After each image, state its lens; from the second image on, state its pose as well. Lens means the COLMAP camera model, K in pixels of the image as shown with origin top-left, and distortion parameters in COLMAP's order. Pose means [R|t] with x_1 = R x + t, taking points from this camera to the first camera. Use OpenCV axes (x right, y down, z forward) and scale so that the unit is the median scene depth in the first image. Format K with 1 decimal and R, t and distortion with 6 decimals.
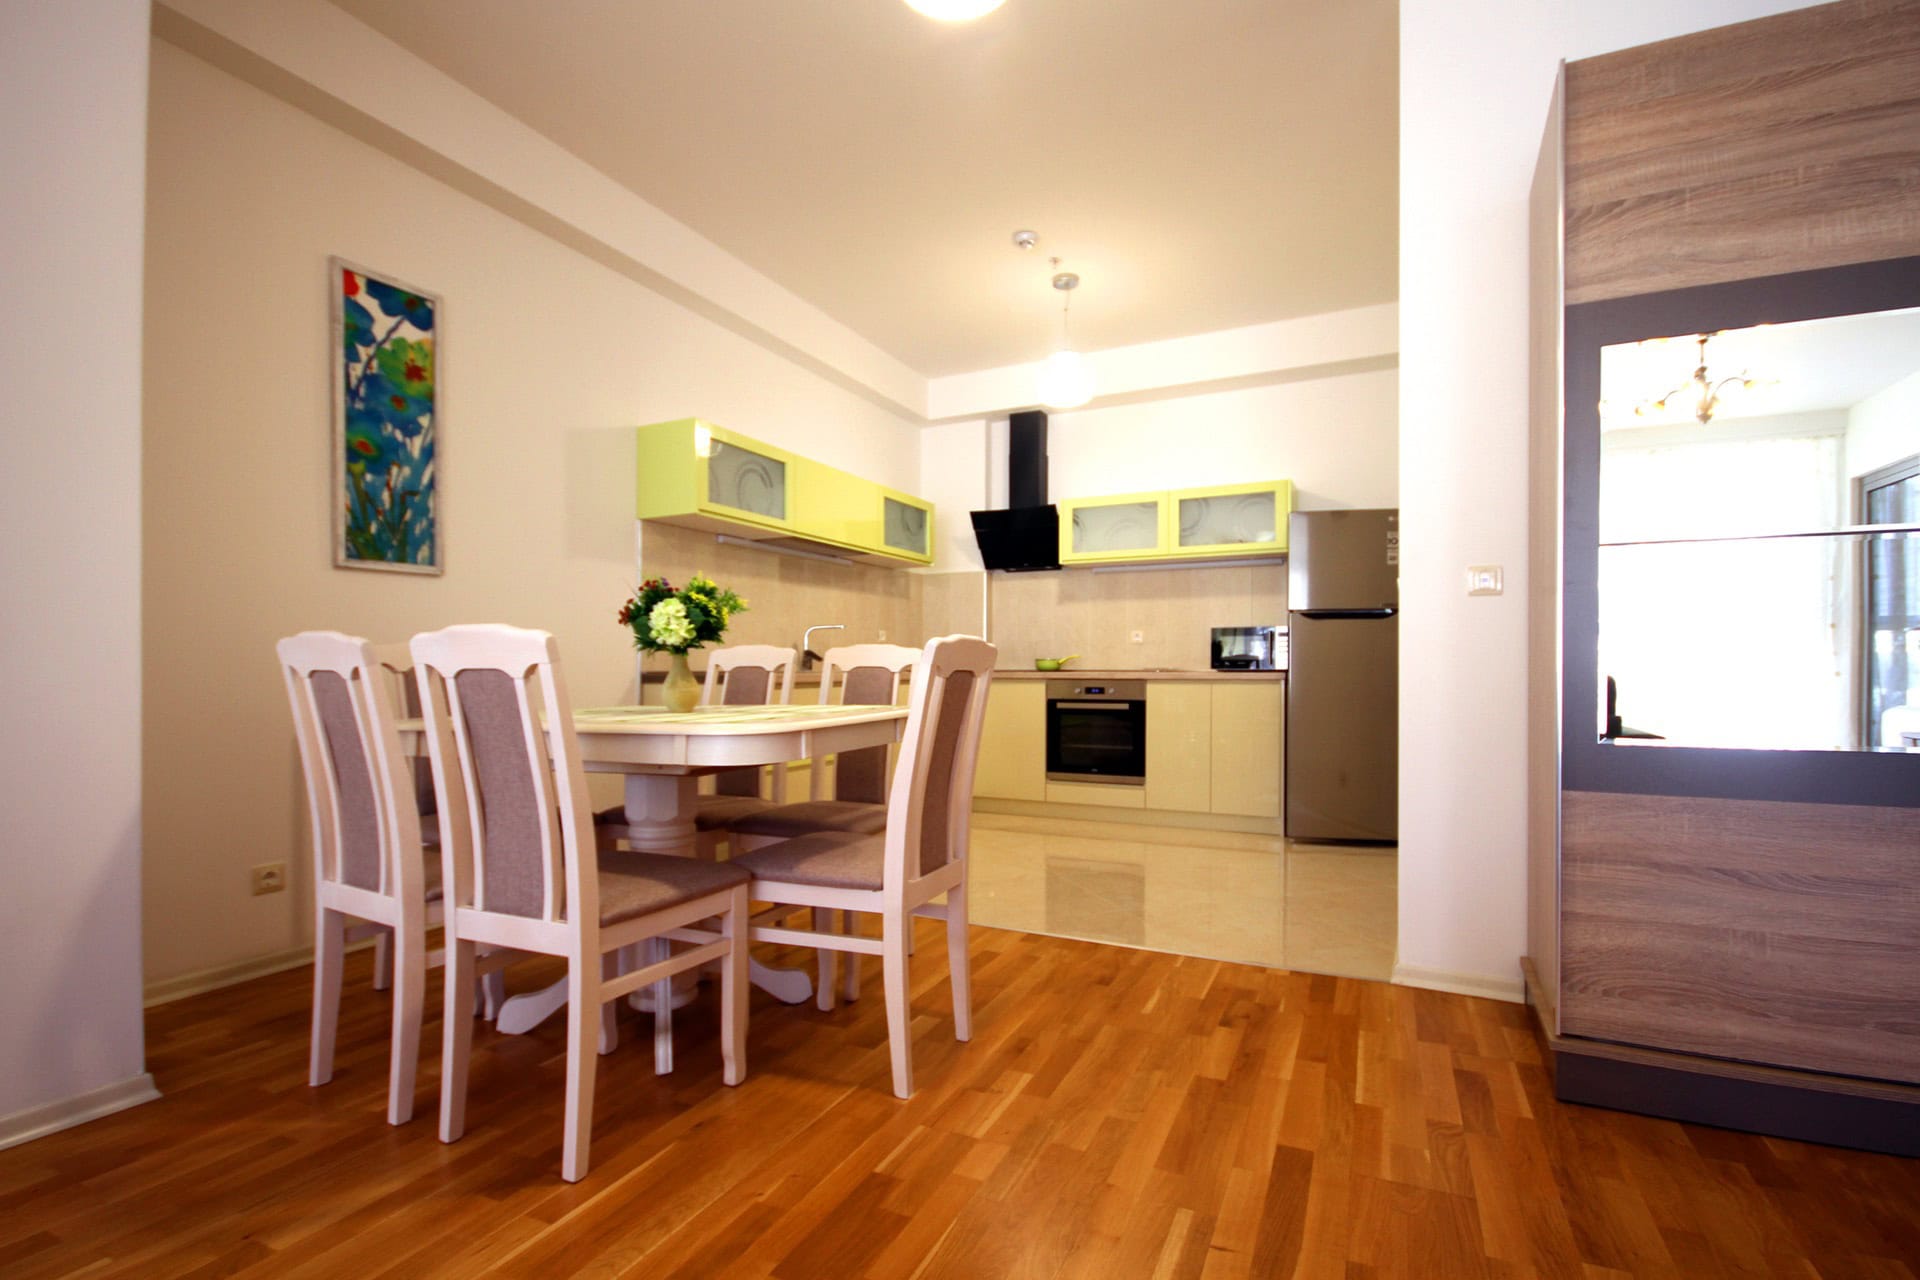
lens RADIAL K [[902.2, 0, 958.0], [0, 902.2, 654.6], [0, 0, 1]] dist [0.007353, -0.008097]
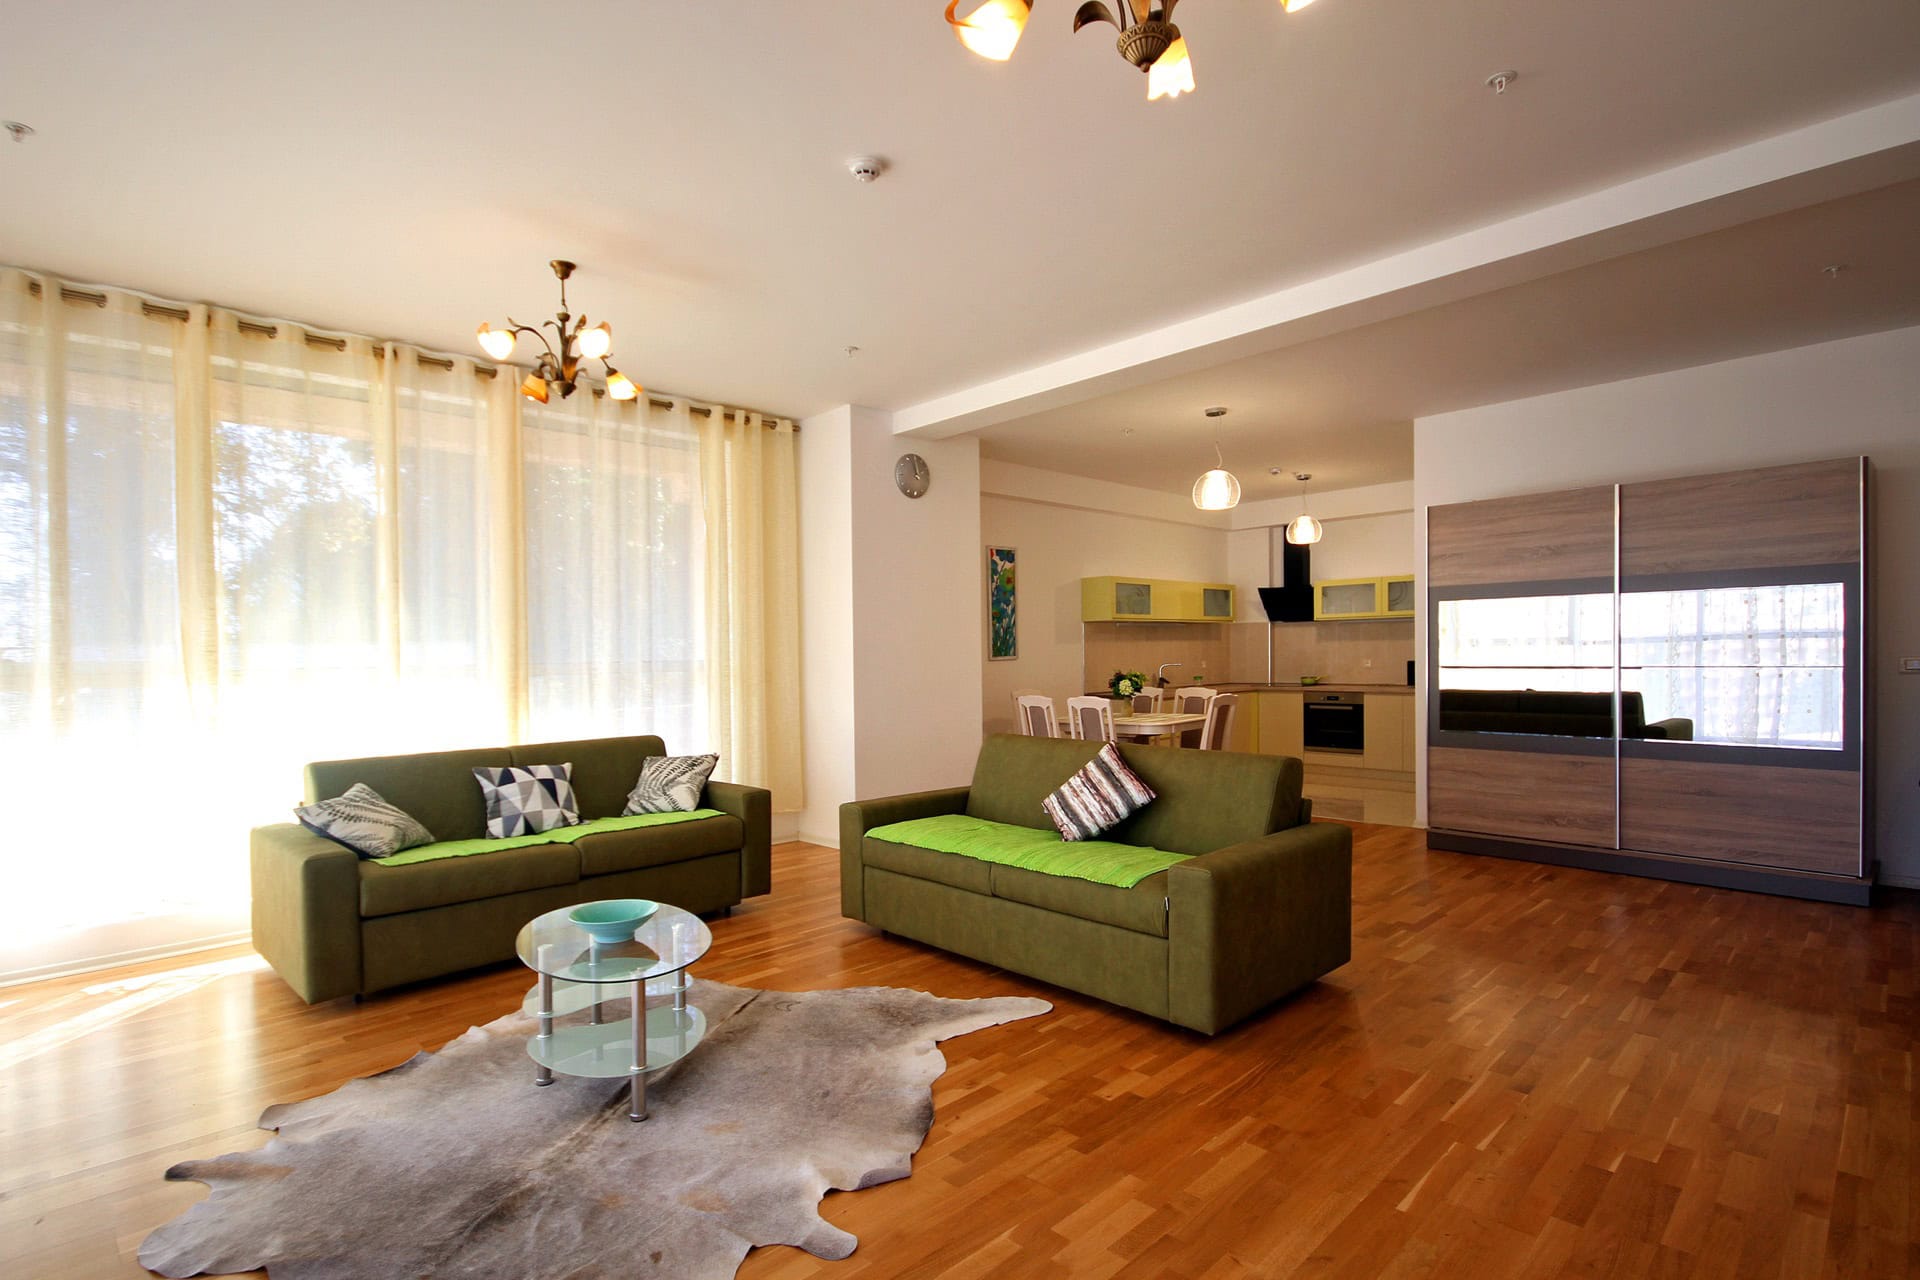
lens RADIAL K [[921.5, 0, 955.8], [0, 921.5, 682.6], [0, 0, 1]] dist [-0.001644, -0.000134]
pose [[0.937031, -0.005142, -0.349209, 0.166634], [0.022833, 0.998654, 0.046562, -0.155301], [0.348500, -0.051603, 0.935887, -1.545938]]
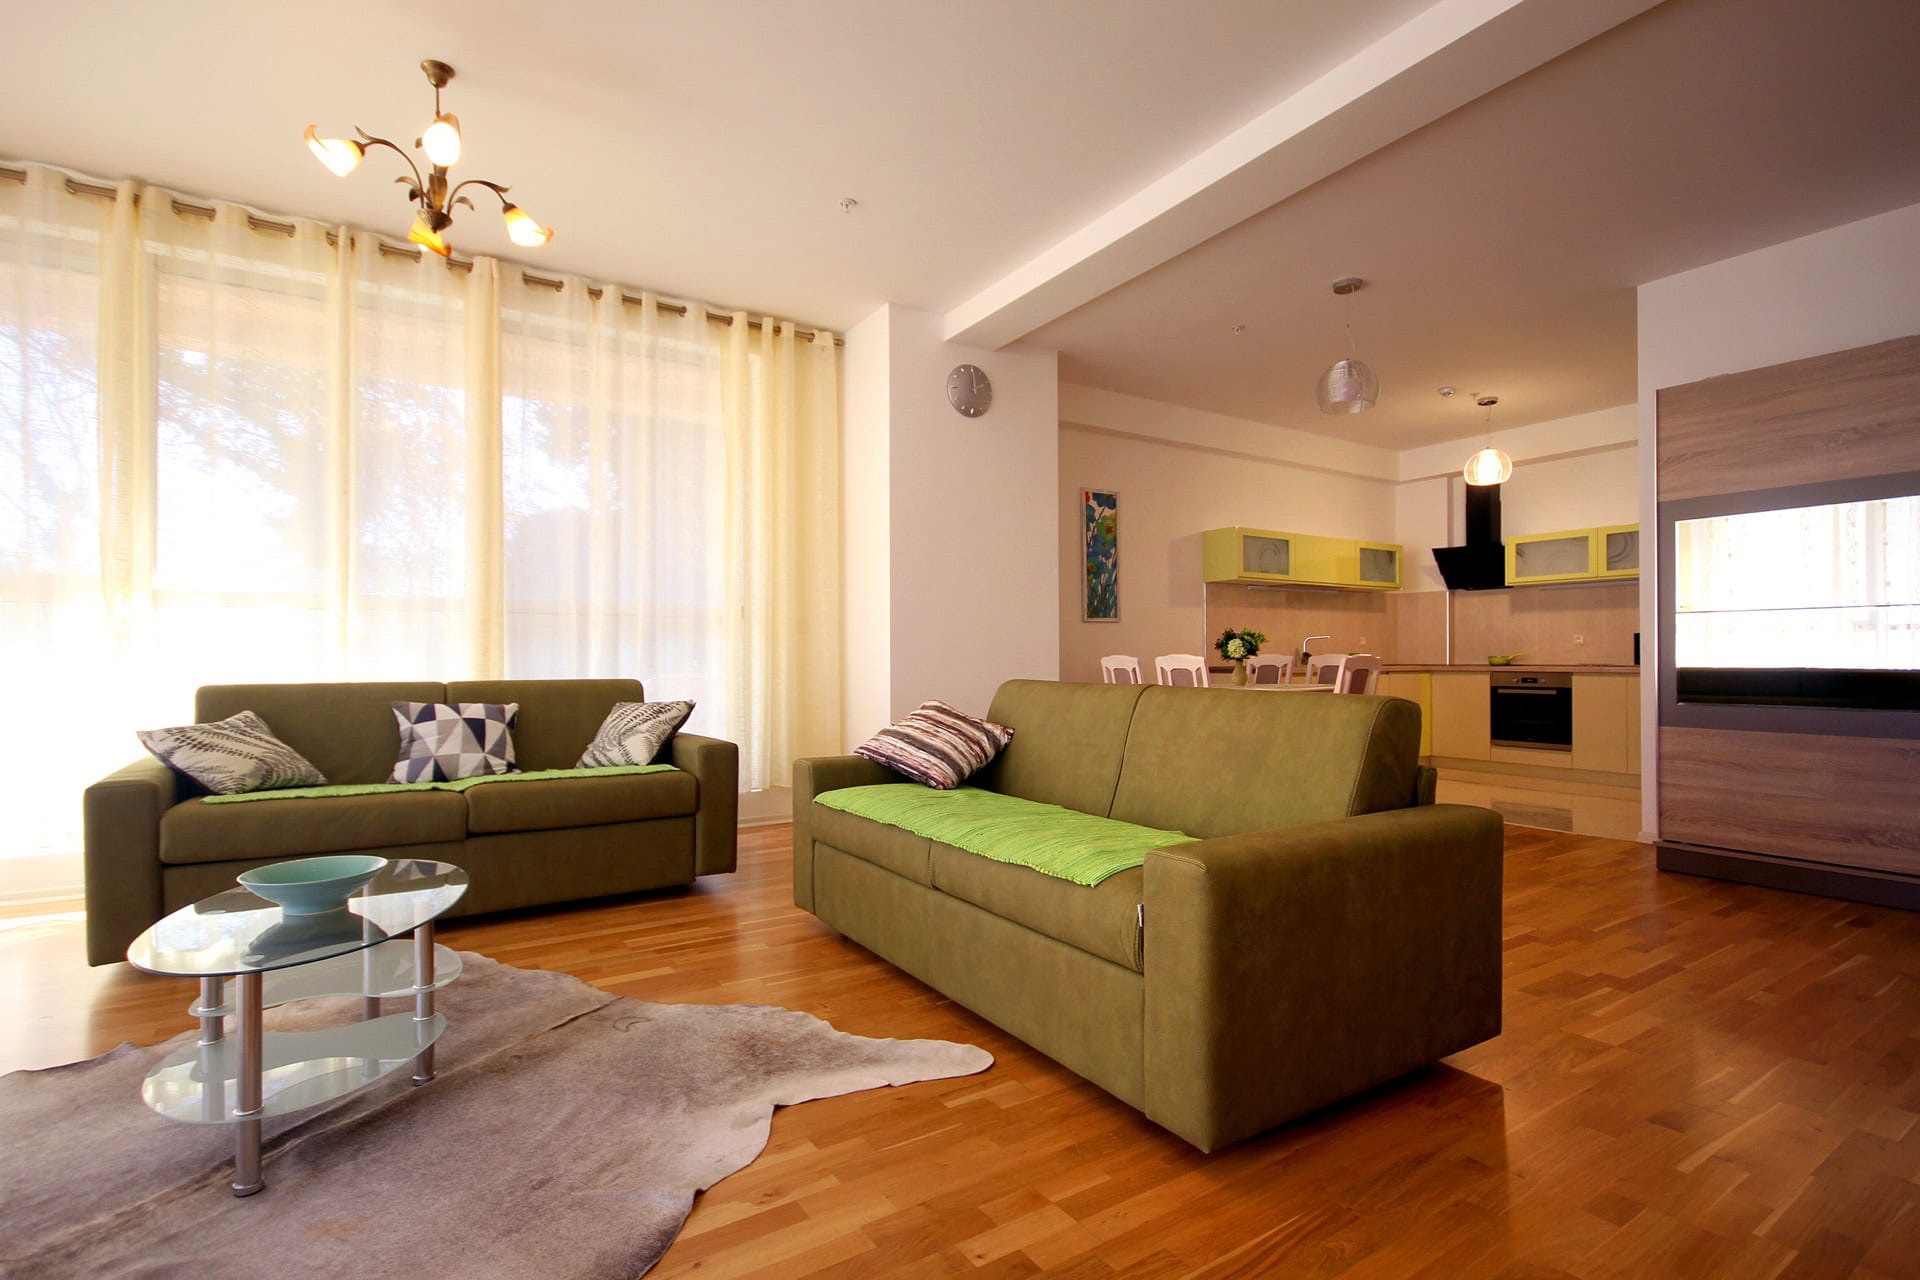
lens RADIAL K [[902.2, 0, 958.0], [0, 902.2, 654.6], [0, 0, 1]] dist [0.007353, -0.008097]
pose [[0.851417, -0.003449, -0.524478, 0.238086], [0.010013, 0.999903, 0.009679, -0.037131], [0.524394, -0.013492, 0.851369, -1.091242]]
